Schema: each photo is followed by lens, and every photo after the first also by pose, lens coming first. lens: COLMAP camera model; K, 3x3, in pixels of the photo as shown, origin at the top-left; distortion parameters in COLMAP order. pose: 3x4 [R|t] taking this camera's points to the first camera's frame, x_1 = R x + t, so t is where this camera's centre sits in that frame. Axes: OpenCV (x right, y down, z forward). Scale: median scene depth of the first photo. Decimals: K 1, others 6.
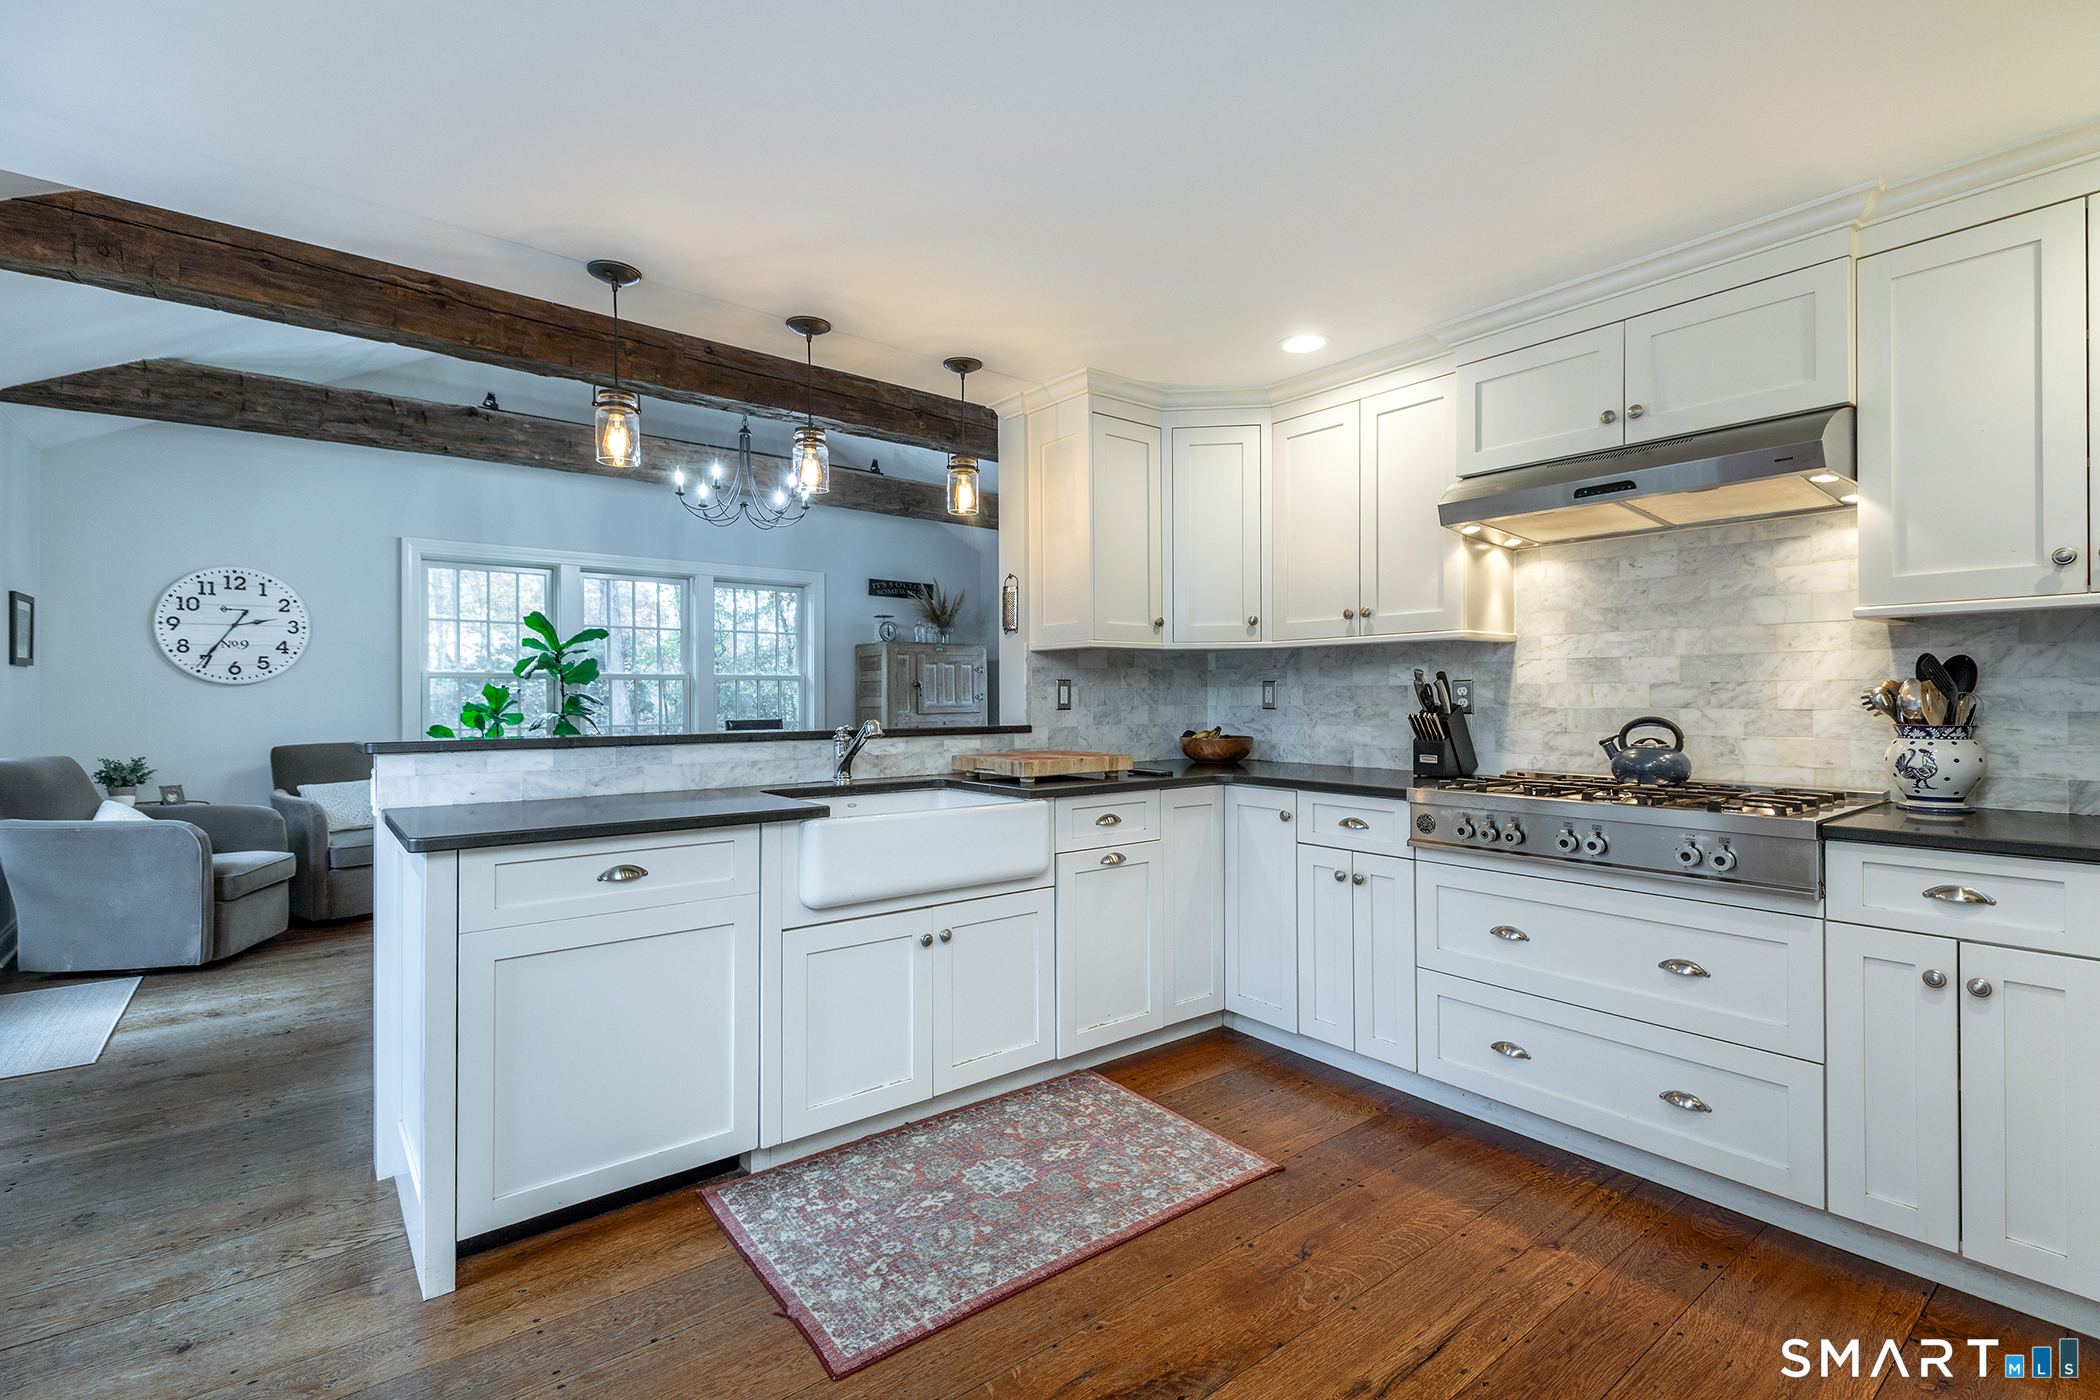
lens RADIAL K [[956.0, 0, 1056.2], [0, 956.0, 696.2], [0, 0, 1]] dist [0.026276, -0.011904]
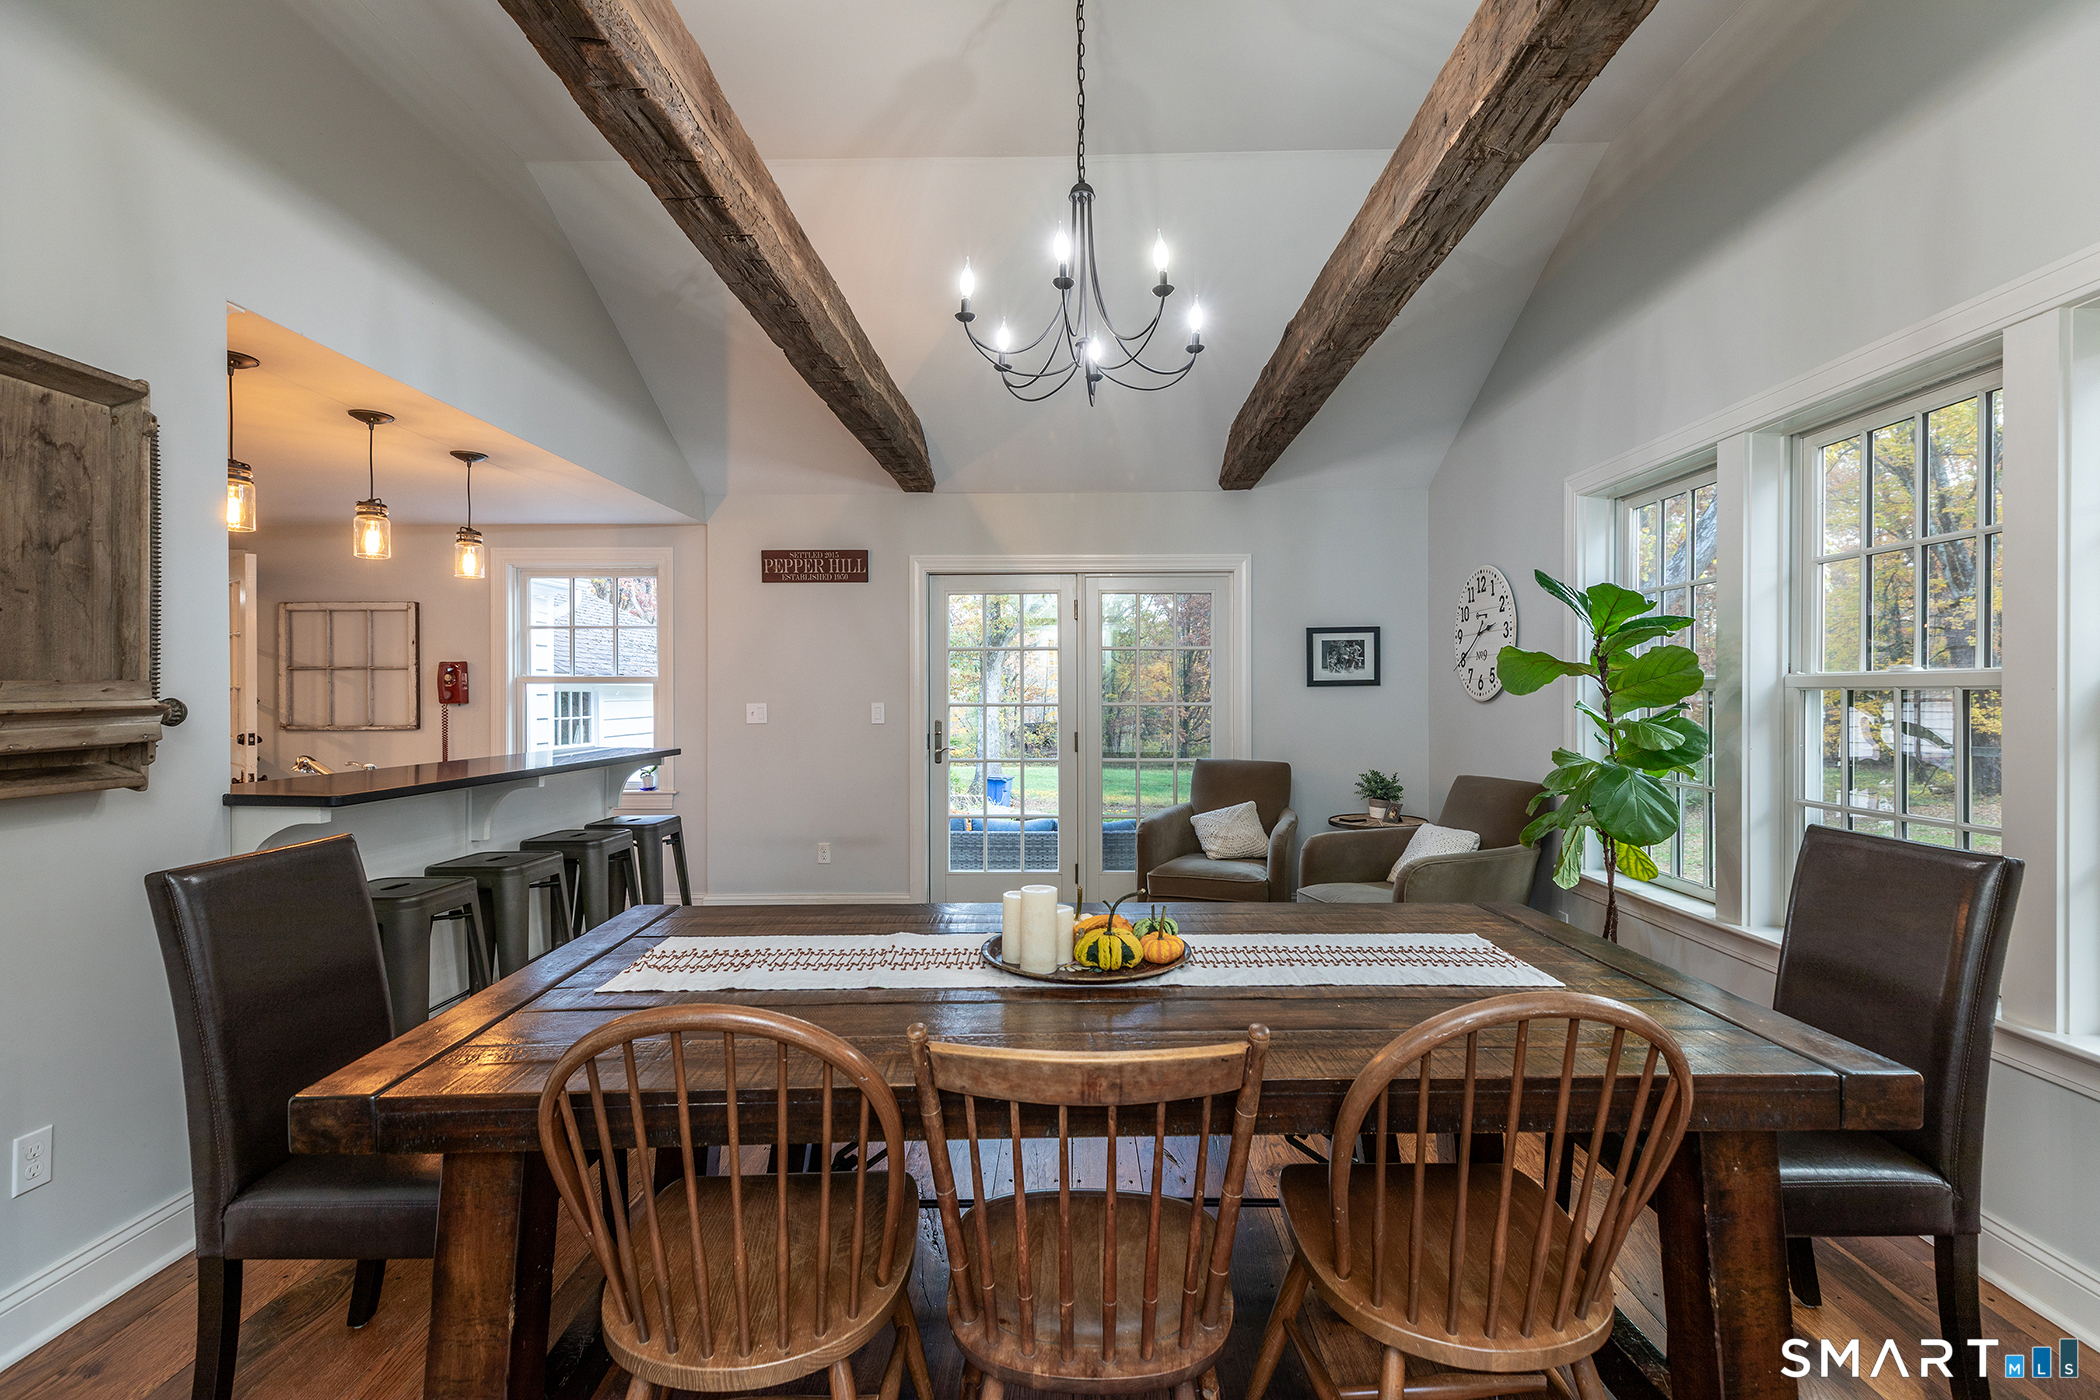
lens RADIAL K [[919.9, 0, 1050.0], [0, 919.9, 700.0], [0, 0, 1]] dist [0.016685, -0.000091]
pose [[-0.639940, 0.012509, -0.768323, 0.073738], [0.007379, 0.999921, 0.010133, -0.043977], [0.768389, 0.000815, -0.639982, 2.220835]]
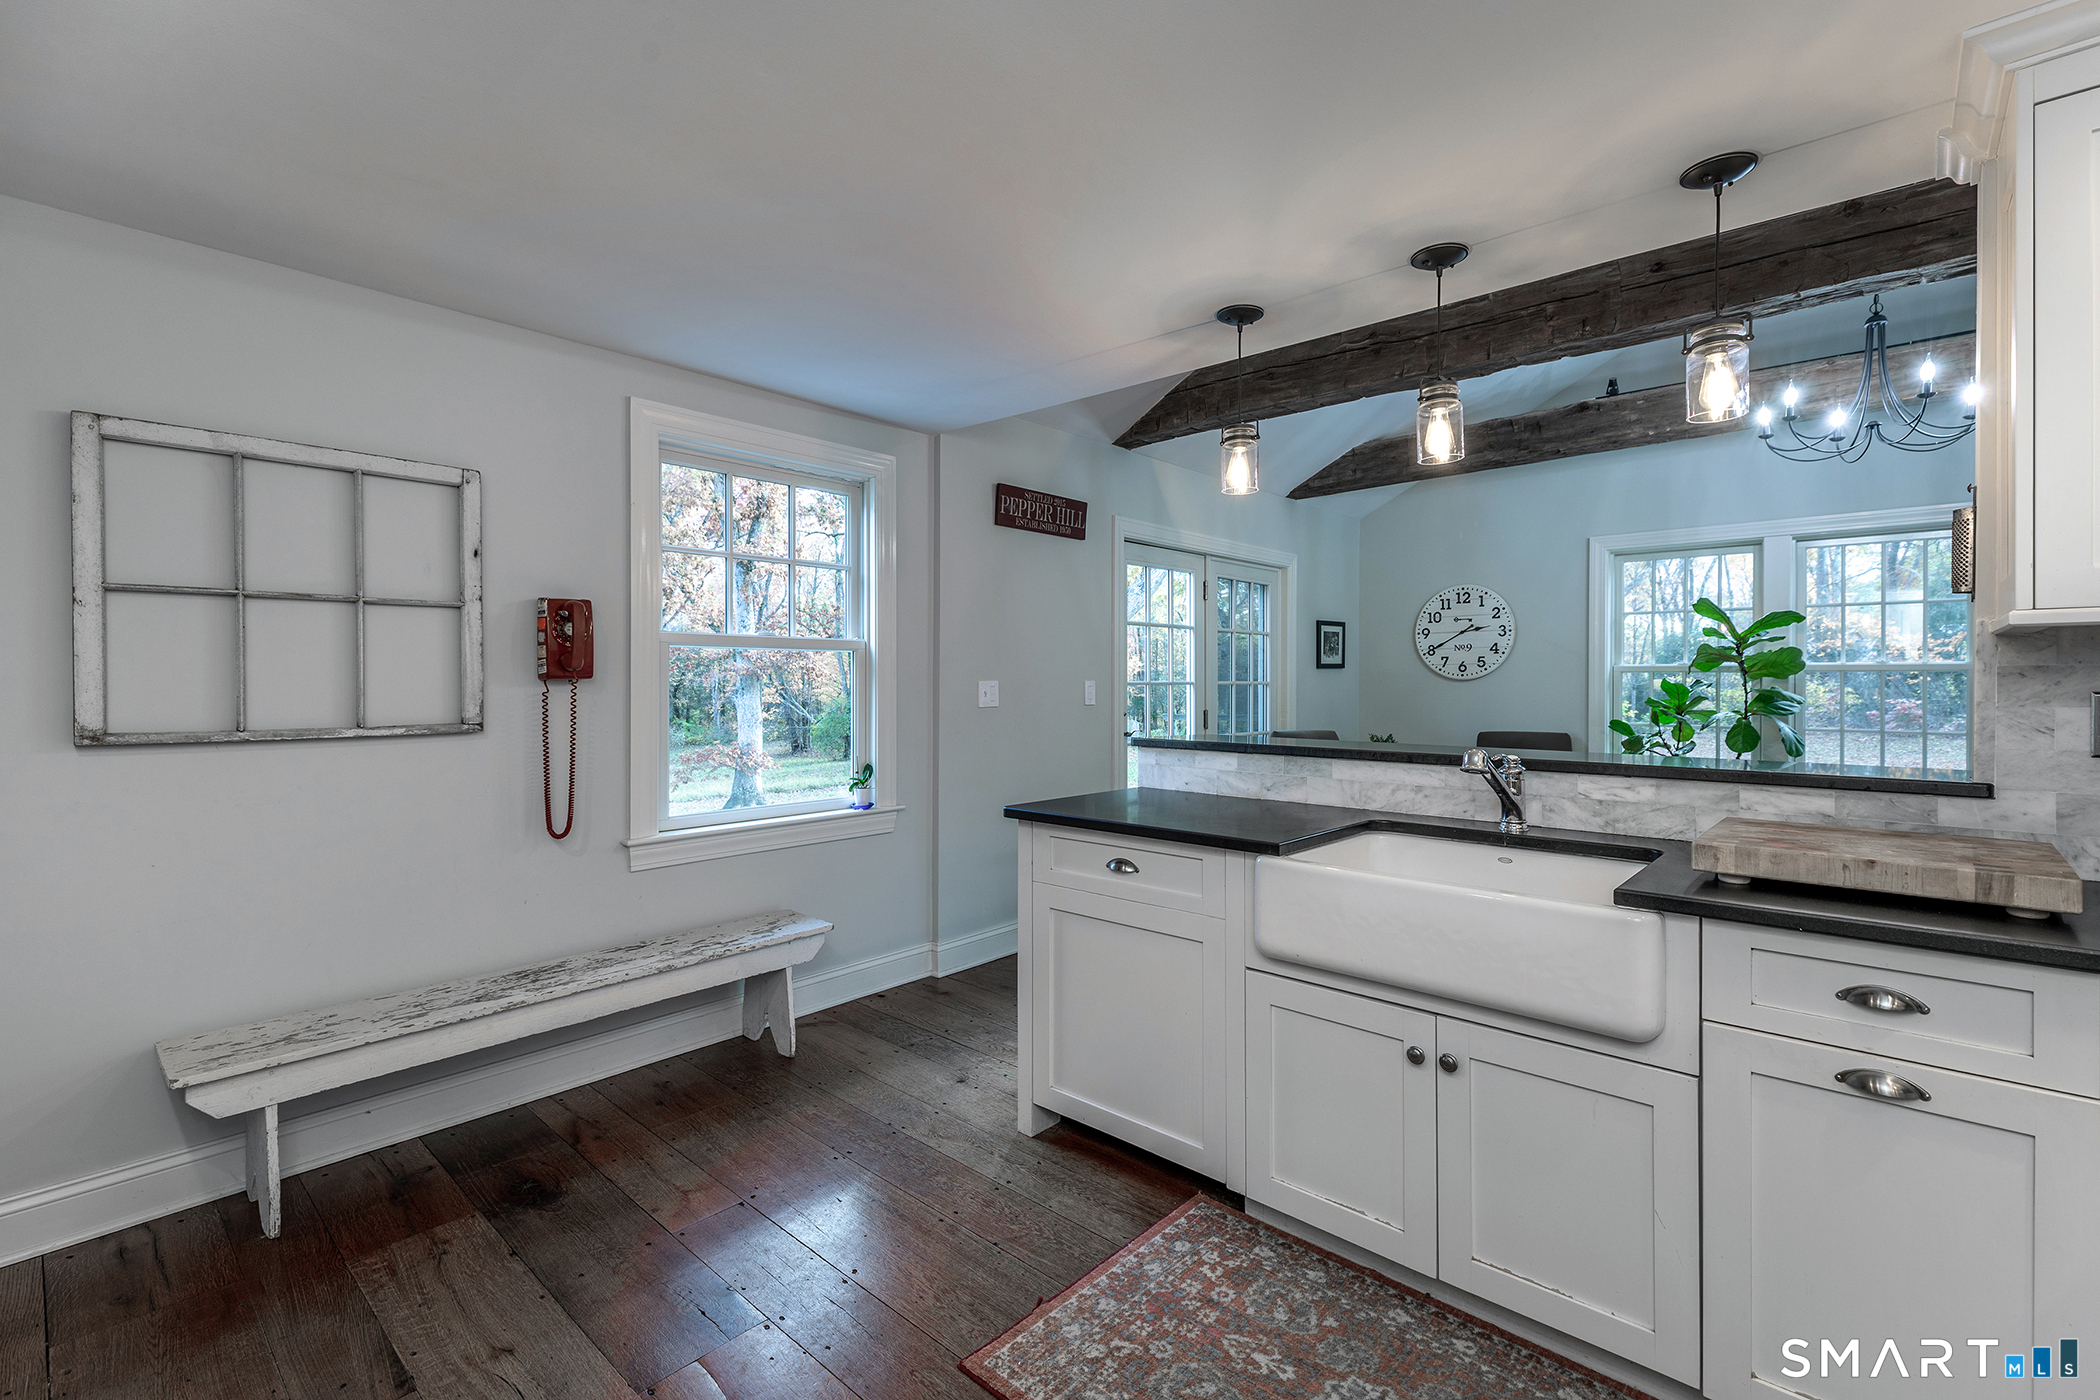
lens RADIAL K [[927.5, 0, 1044.5], [0, 927.5, 683.5], [0, 0, 1]] dist [0.025093, -0.010816]
pose [[0.156980, 0.007153, -0.987576, 0.441138], [0.000320, 0.999973, 0.007294, -0.029527], [0.987602, -0.001461, 0.156973, 0.511568]]
